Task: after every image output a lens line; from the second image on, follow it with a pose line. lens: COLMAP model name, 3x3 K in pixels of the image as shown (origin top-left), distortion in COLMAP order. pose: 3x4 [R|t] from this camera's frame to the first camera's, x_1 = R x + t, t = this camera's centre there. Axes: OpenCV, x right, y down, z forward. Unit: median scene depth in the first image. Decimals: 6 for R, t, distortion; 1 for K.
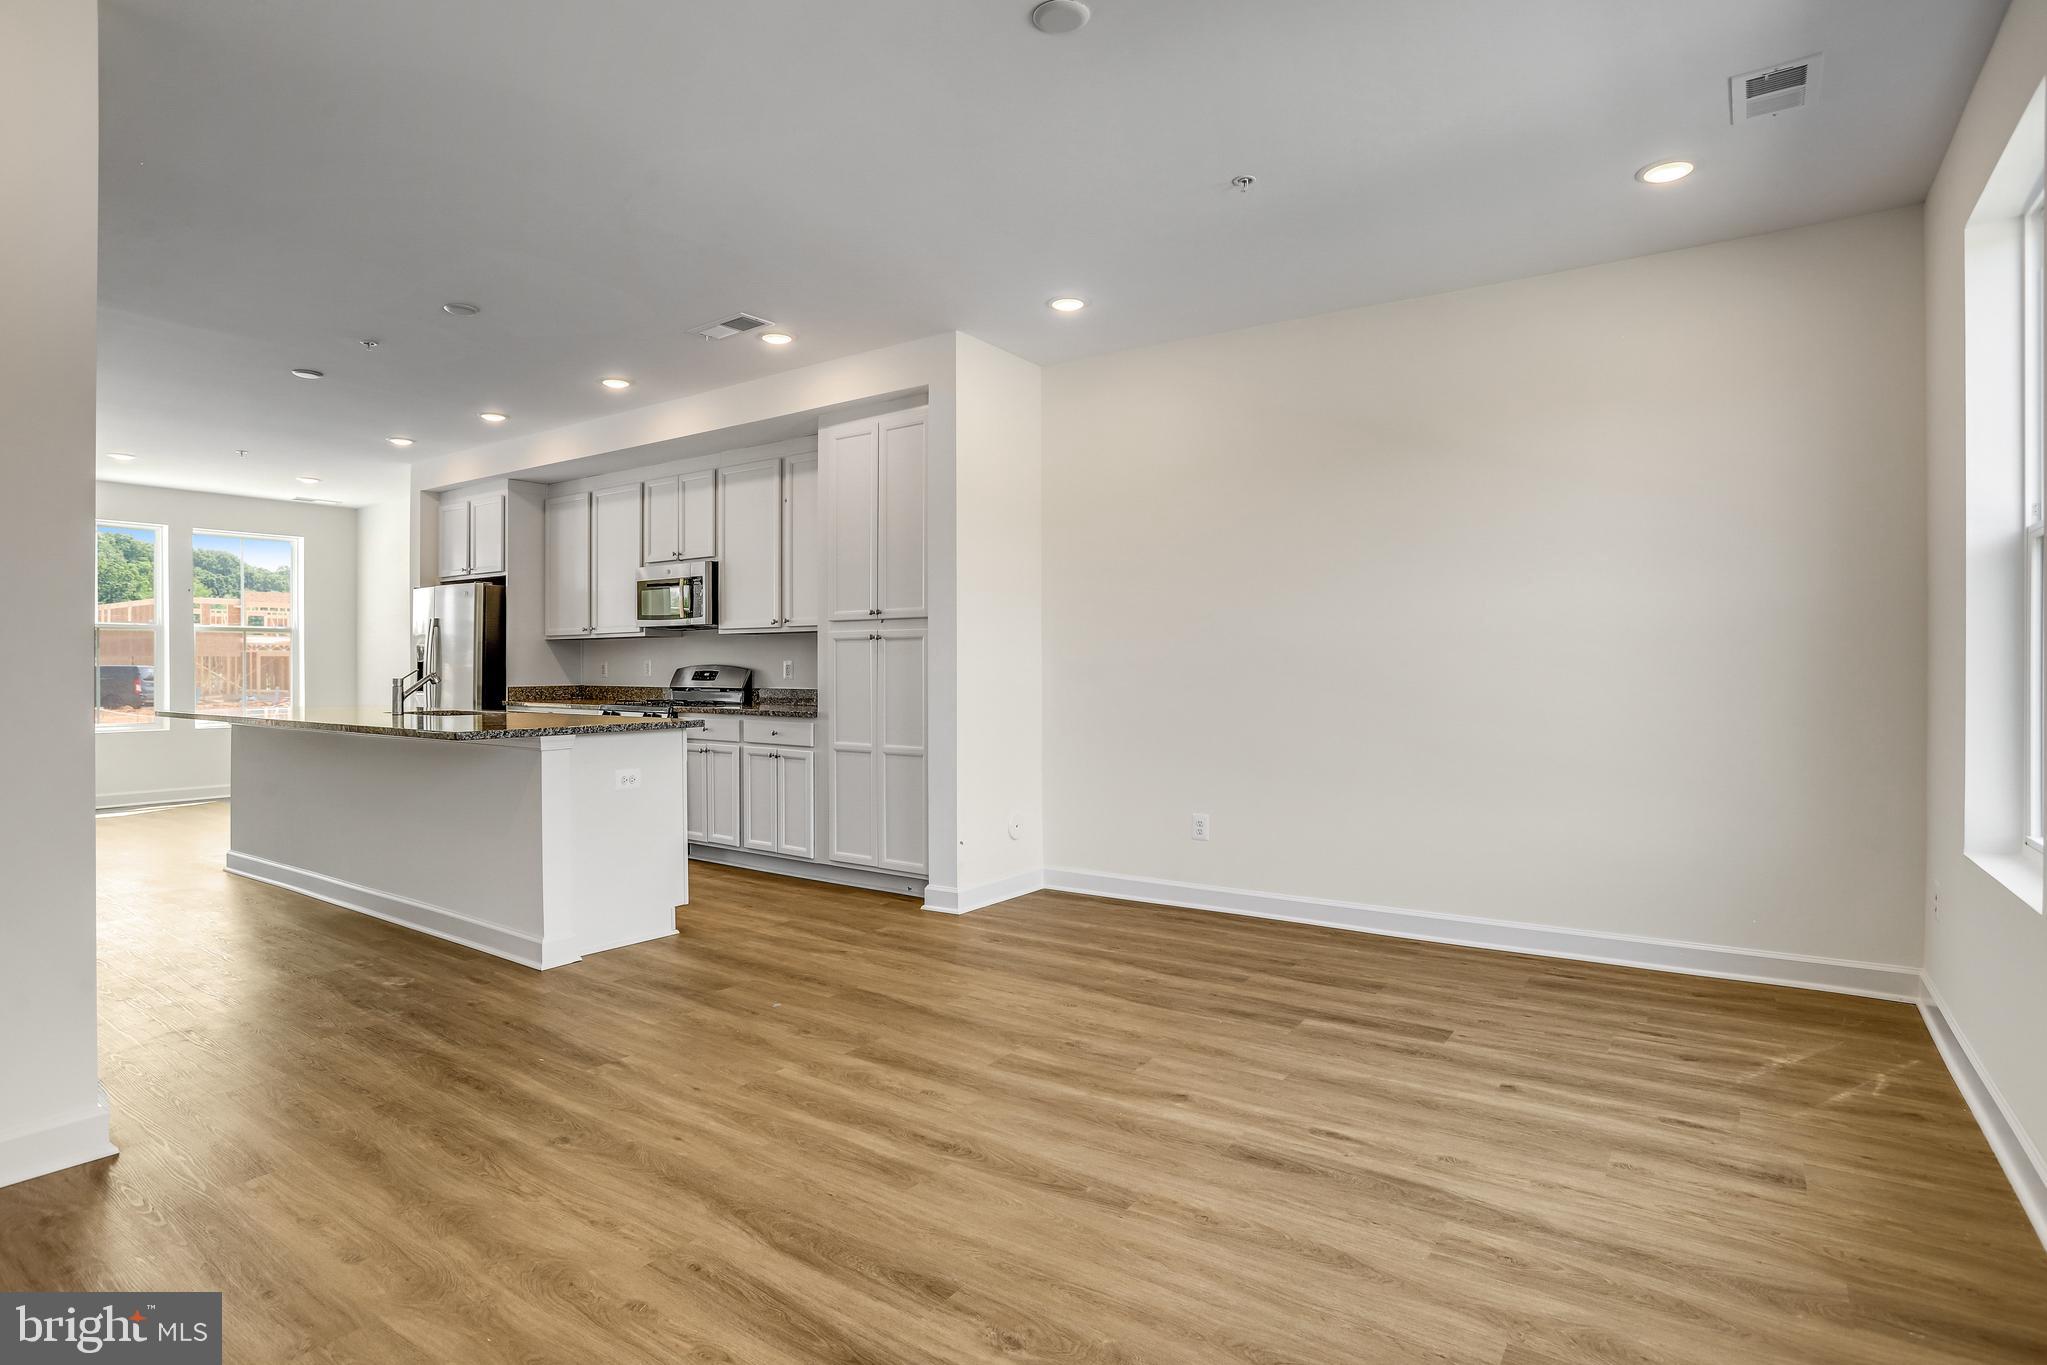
lens RADIAL K [[1059.2, 0, 1018.3], [0, 1059.2, 671.8], [0, 0, 1]] dist [-0.078984, 0.038834]
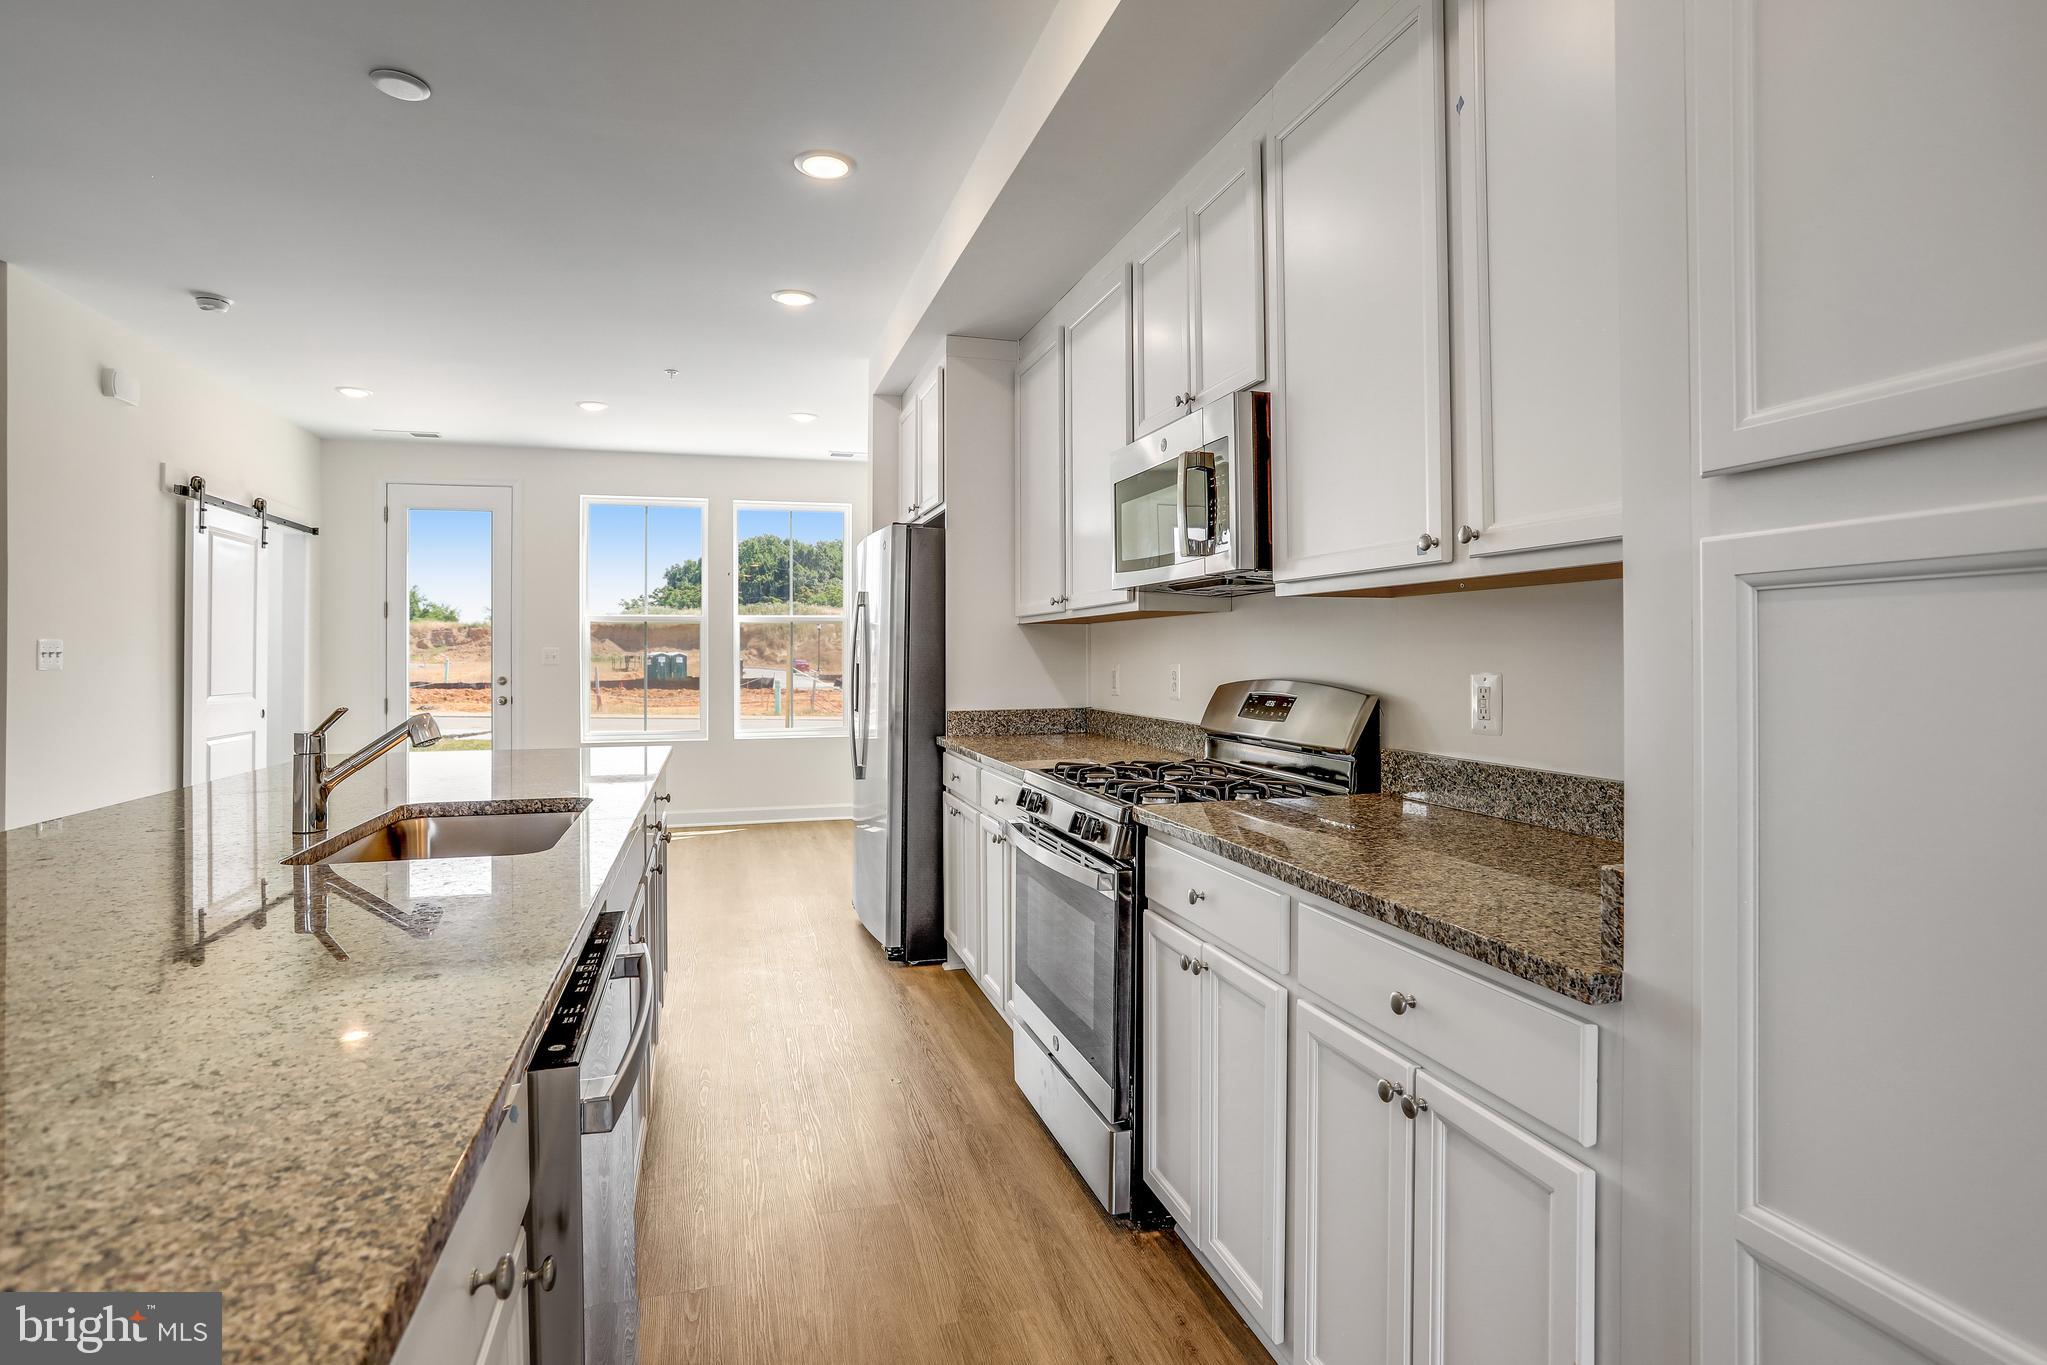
lens RADIAL K [[1023.5, 0, 1016.4], [0, 1023.5, 644.8], [0, 0, 1]] dist [-0.063808, 0.034308]
pose [[0.779648, -0.007602, -0.626171, -0.295477], [-0.000426, 0.999920, -0.012669, -0.032915], [0.626217, 0.010144, 0.779582, 1.444188]]
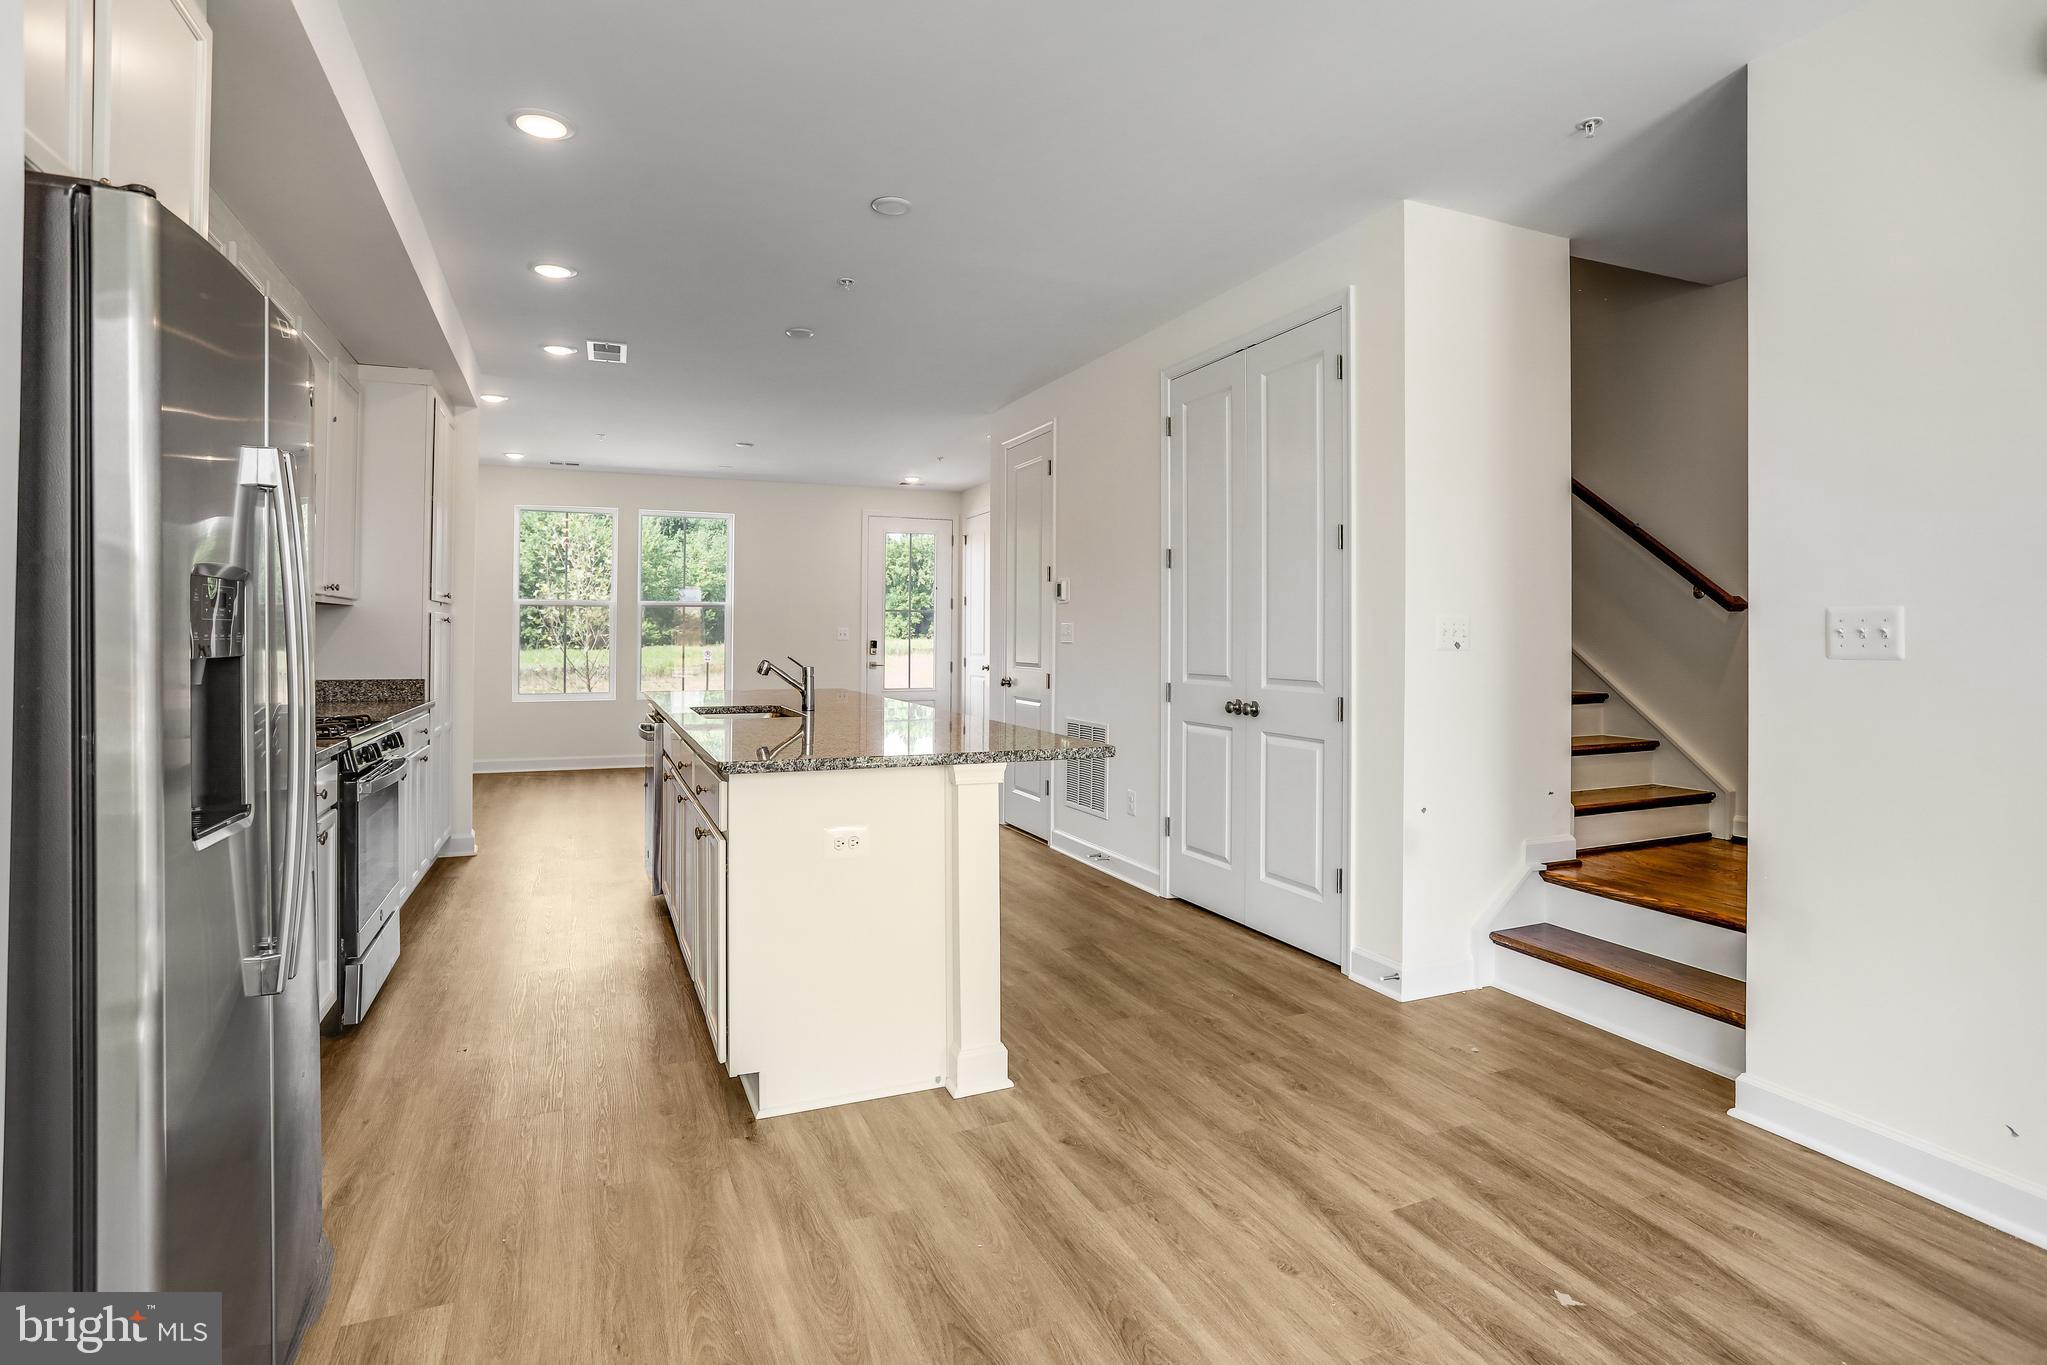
lens RADIAL K [[1034.6, 0, 993.2], [0, 1034.6, 623.9], [0, 0, 1]] dist [-0.023684, 0.000831]
pose [[-0.834458, 0.003511, 0.551061, -1.974122], [-0.001459, 0.999962, -0.008581, -0.035993], [-0.551070, -0.007965, -0.834421, 2.679057]]
